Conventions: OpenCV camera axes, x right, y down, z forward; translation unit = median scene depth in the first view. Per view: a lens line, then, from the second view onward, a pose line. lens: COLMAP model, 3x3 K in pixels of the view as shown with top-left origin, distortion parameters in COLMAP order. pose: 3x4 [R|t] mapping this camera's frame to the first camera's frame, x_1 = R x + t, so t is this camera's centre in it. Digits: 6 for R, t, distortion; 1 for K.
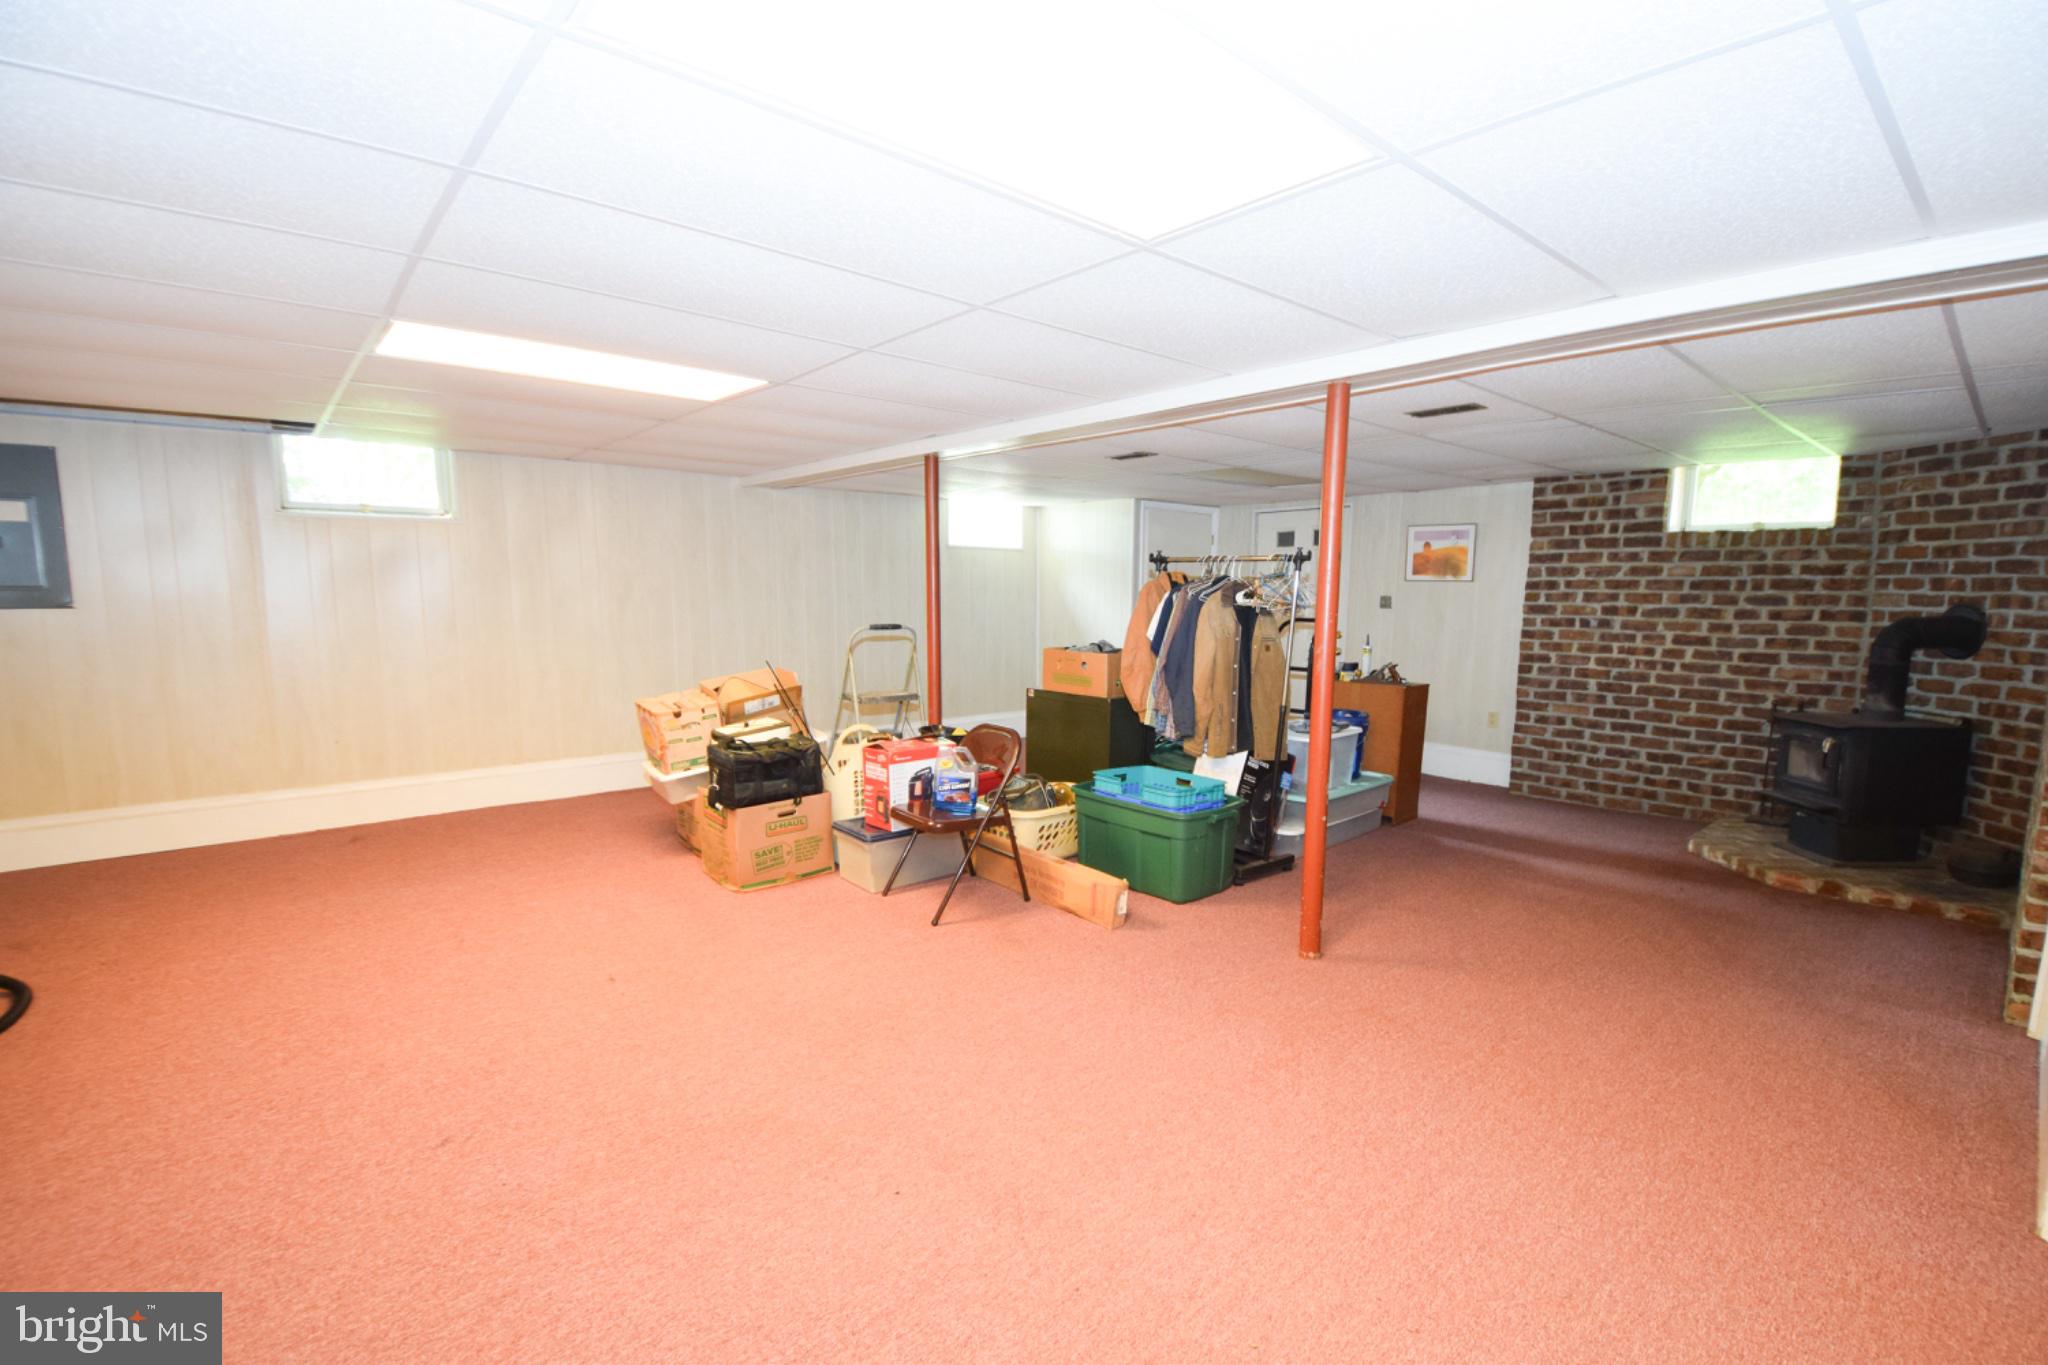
lens RADIAL K [[900.2, 0, 1044.1], [0, 900.2, 716.8], [0, 0, 1]] dist [0.018891, -0.025476]
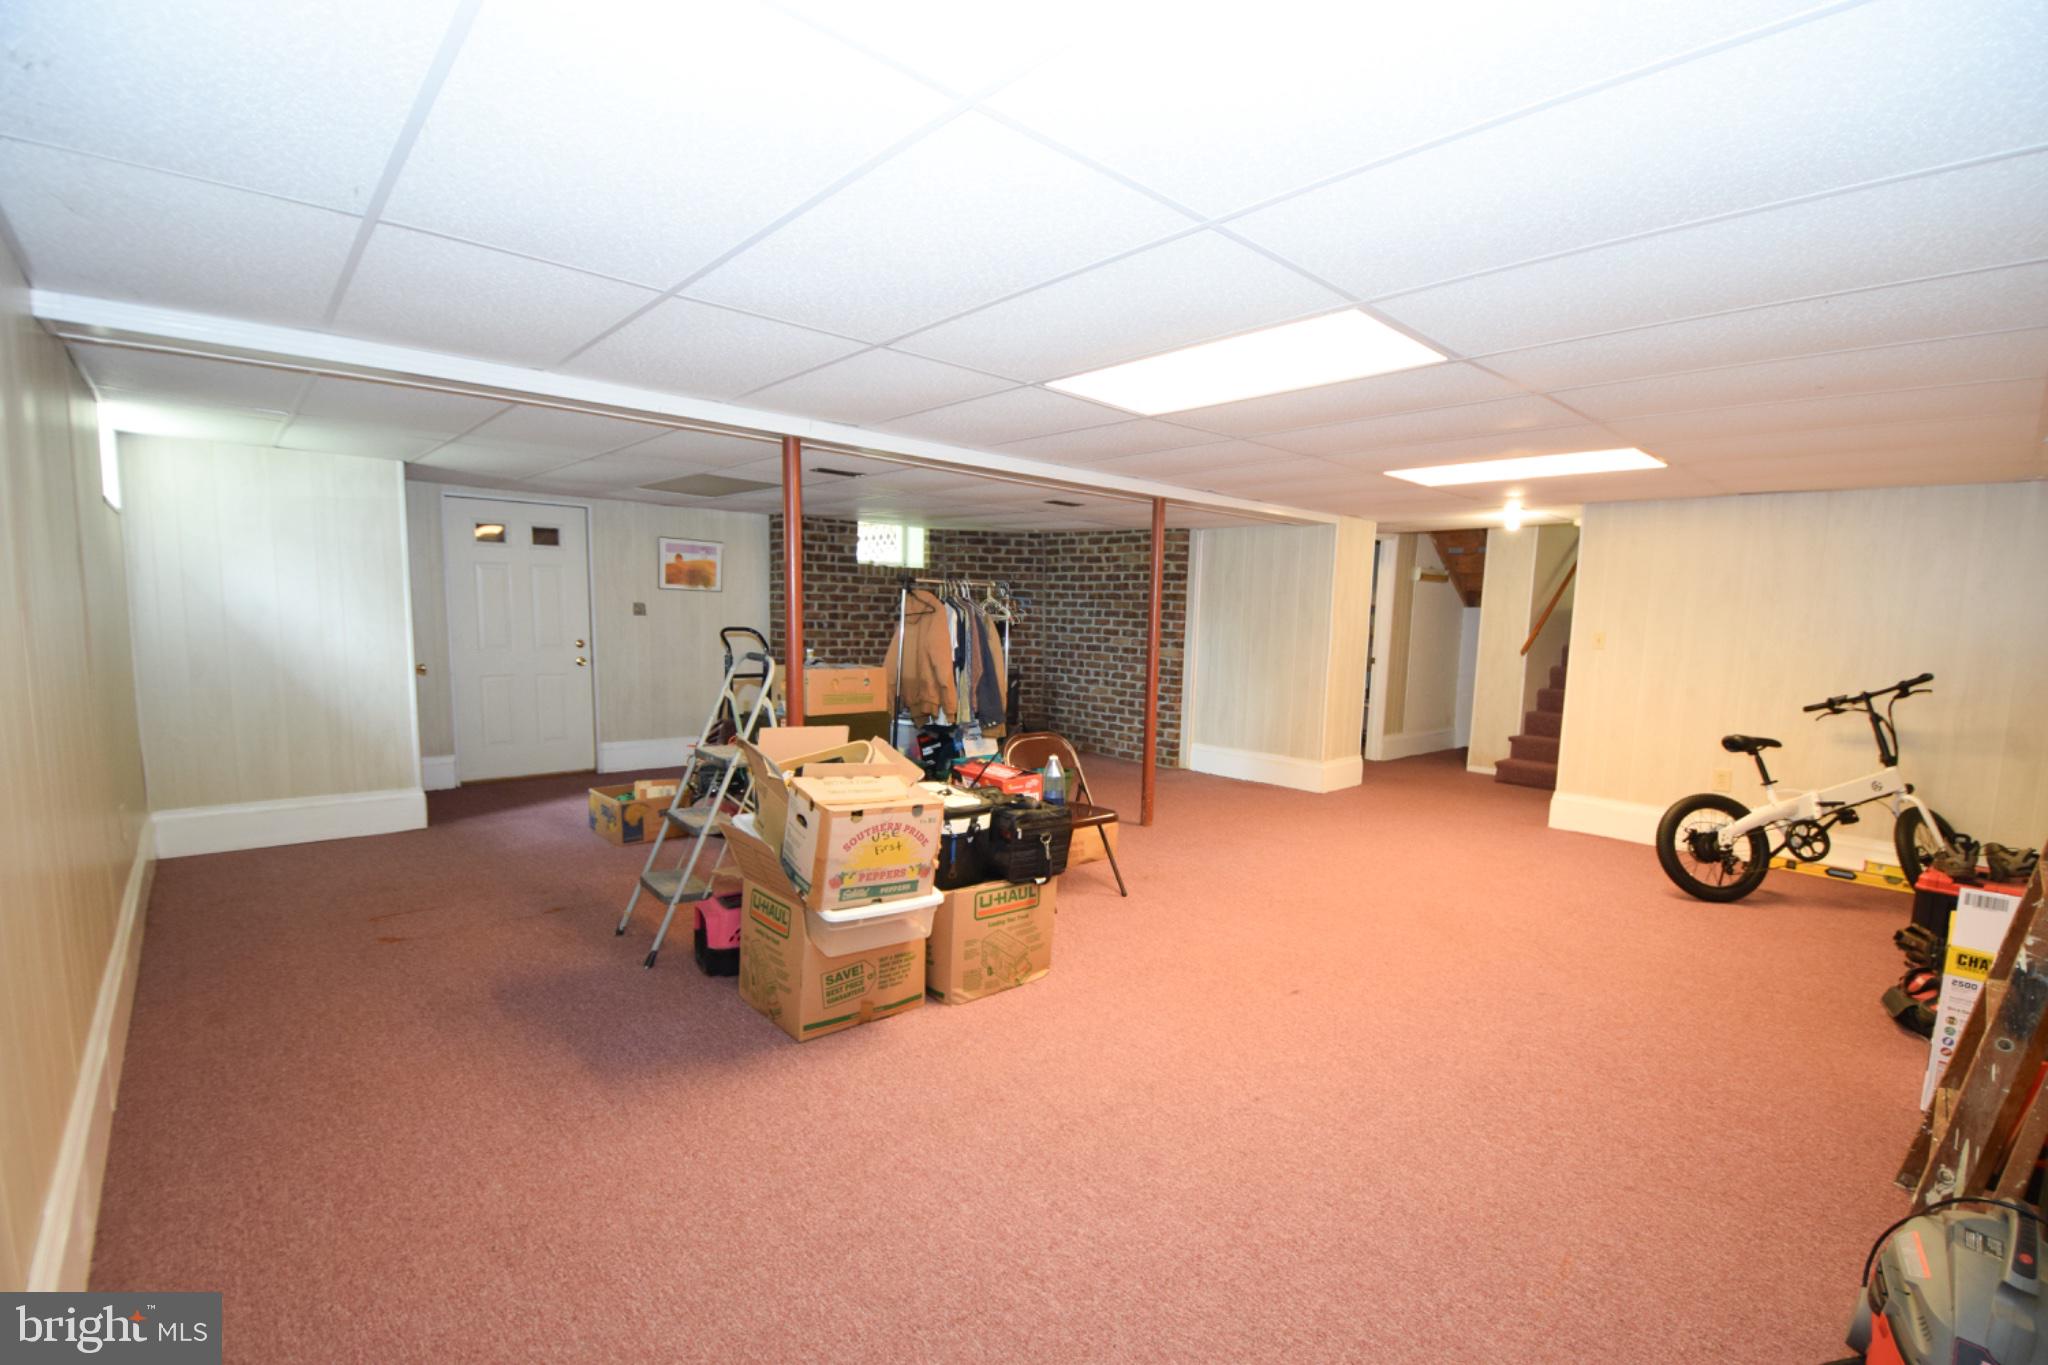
lens RADIAL K [[900.2, 0, 1044.1], [0, 900.2, 716.8], [0, 0, 1]] dist [0.018891, -0.025476]
pose [[-0.027948, -0.129877, 0.991136, -0.861044], [0.113405, 0.984710, 0.132233, -0.118289], [-0.993156, 0.116096, -0.012792, 0.750429]]
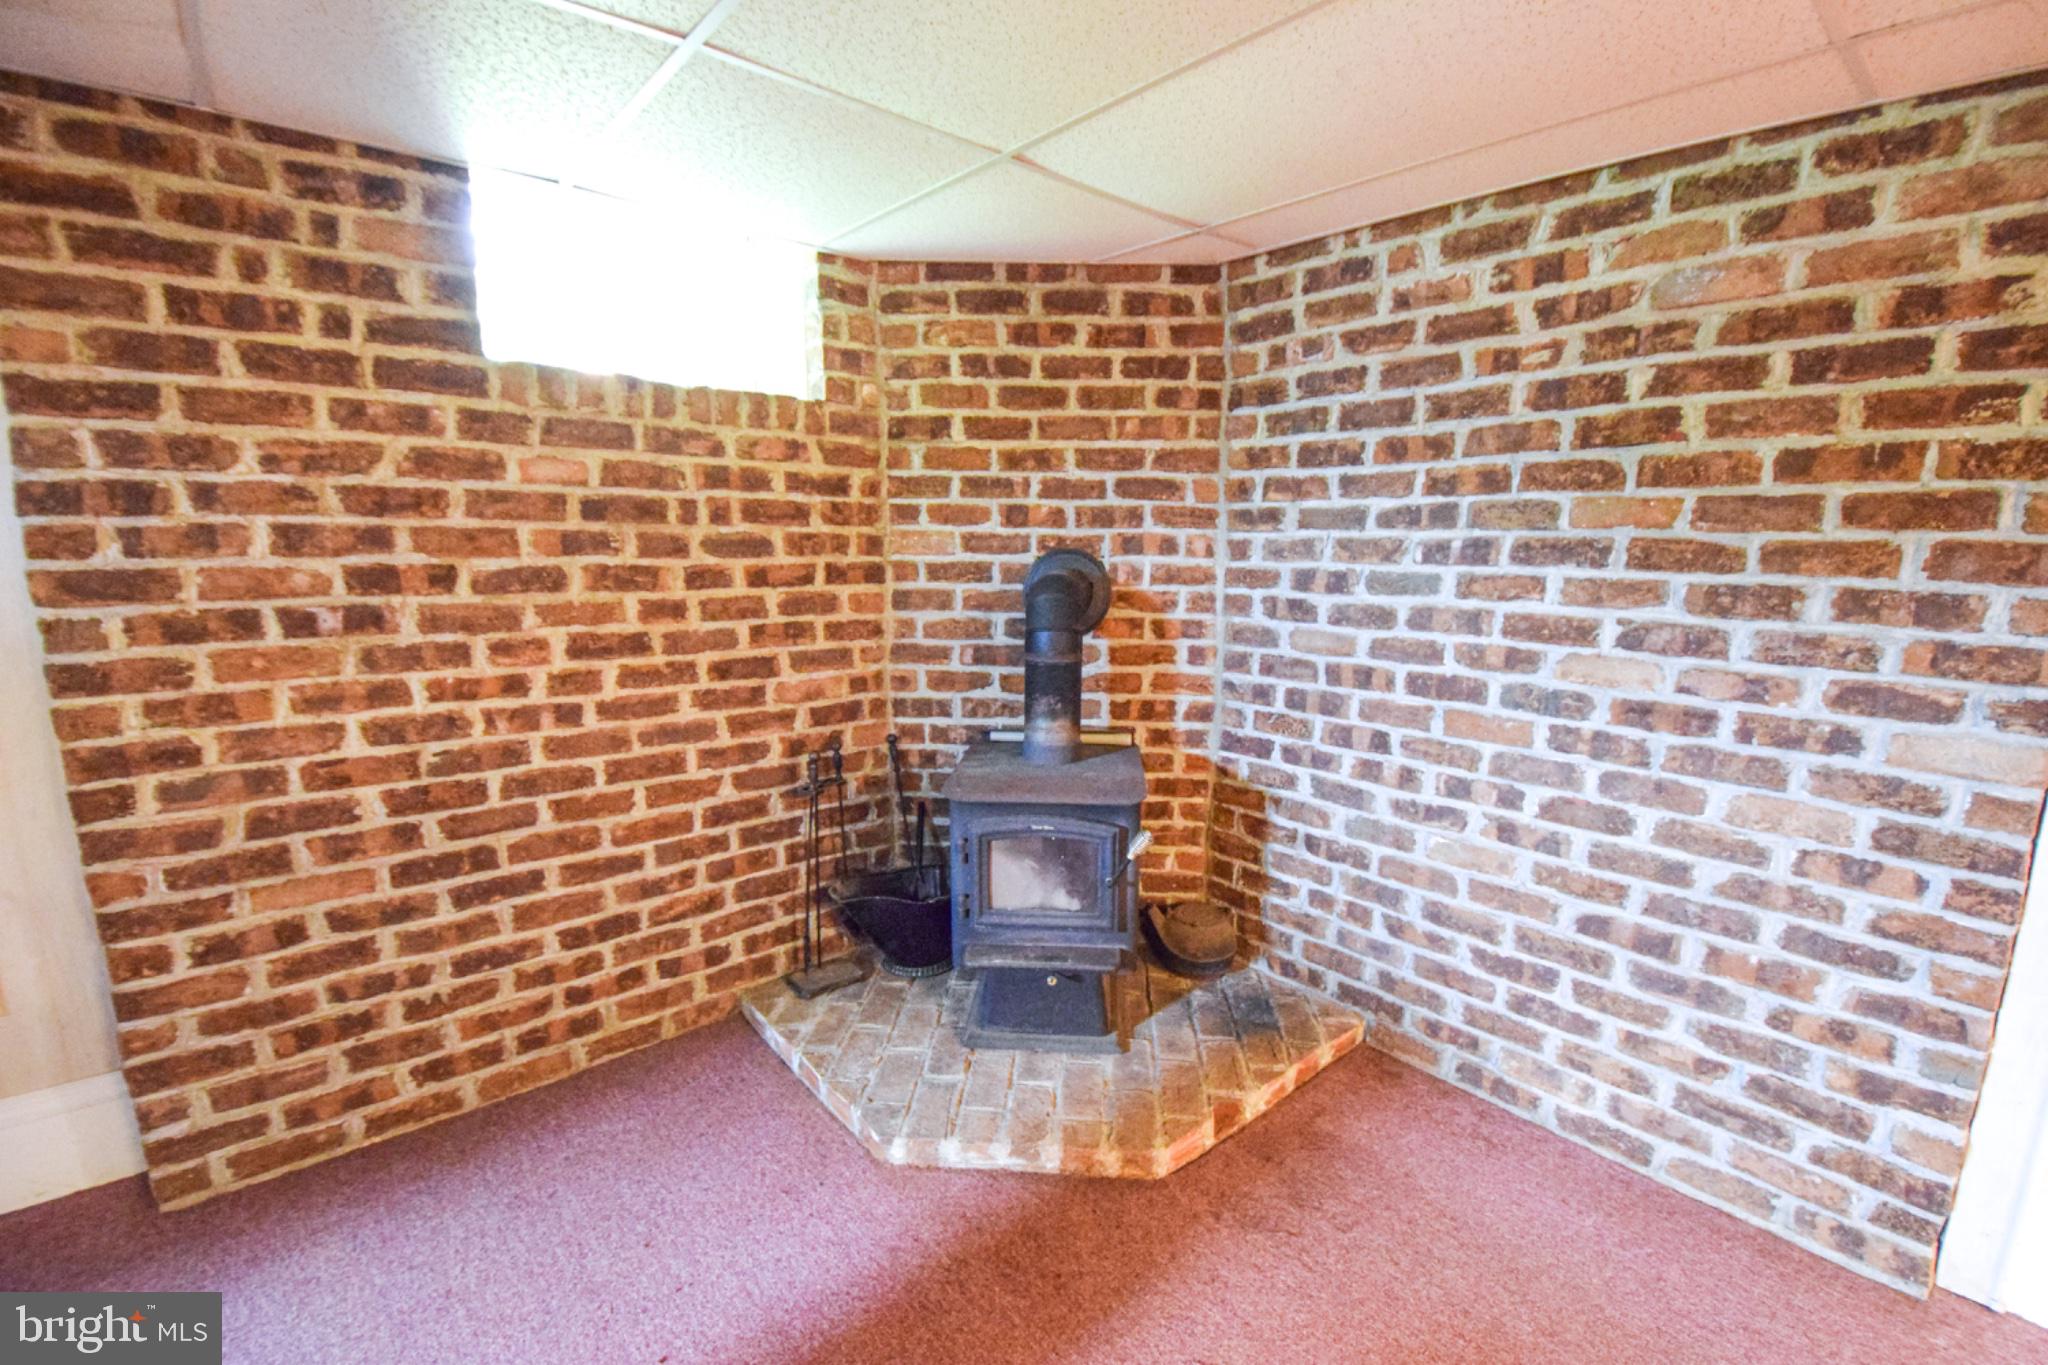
lens RADIAL K [[900.2, 0, 1044.1], [0, 900.2, 716.8], [0, 0, 1]] dist [0.018891, -0.025476]
pose [[0.020120, -0.196632, 0.980271, 0.312468], [0.128495, 0.972847, 0.192505, -0.106927], [-0.991506, 0.122087, 0.044839, 0.791346]]
